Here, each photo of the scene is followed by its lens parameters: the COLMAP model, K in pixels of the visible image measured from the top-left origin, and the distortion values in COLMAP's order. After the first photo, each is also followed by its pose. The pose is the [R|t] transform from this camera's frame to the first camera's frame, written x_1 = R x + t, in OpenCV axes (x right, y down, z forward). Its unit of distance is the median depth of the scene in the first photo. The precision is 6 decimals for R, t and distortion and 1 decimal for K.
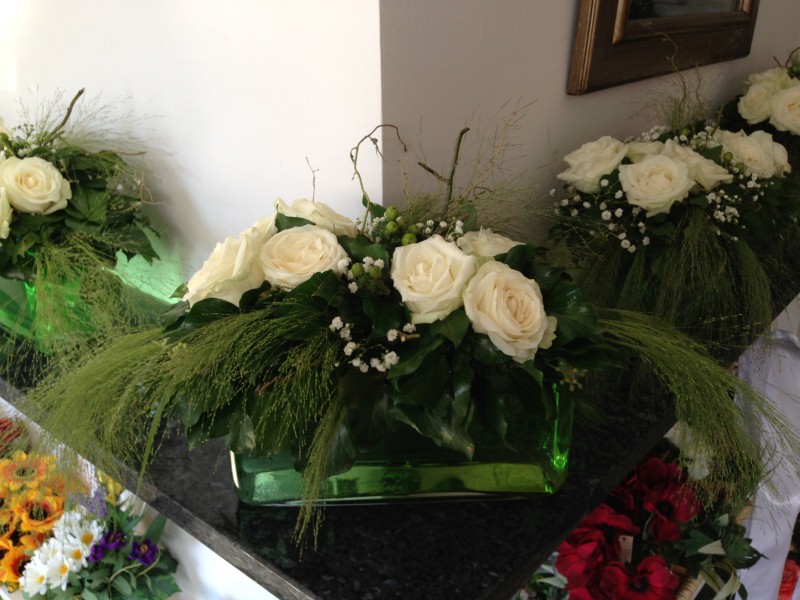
lens RADIAL K [[759.4, 0, 400.0], [0, 759.4, 300.0], [0, 0, 1]] dist [-0.005917, -0.001230]
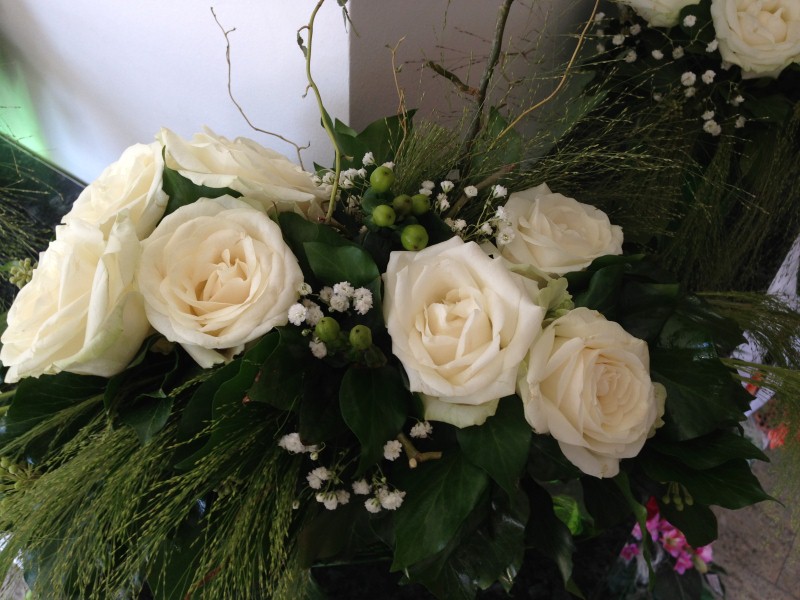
lens RADIAL K [[751.6, 0, 400.0], [0, 751.6, 300.0], [0, 0, 1]] dist [0.092279, -0.224616]
pose [[0.995468, -0.013951, 0.094068, -0.052053], [-0.023811, 0.921104, 0.388589, -0.256254], [-0.092068, -0.389067, 0.916597, 0.493748]]
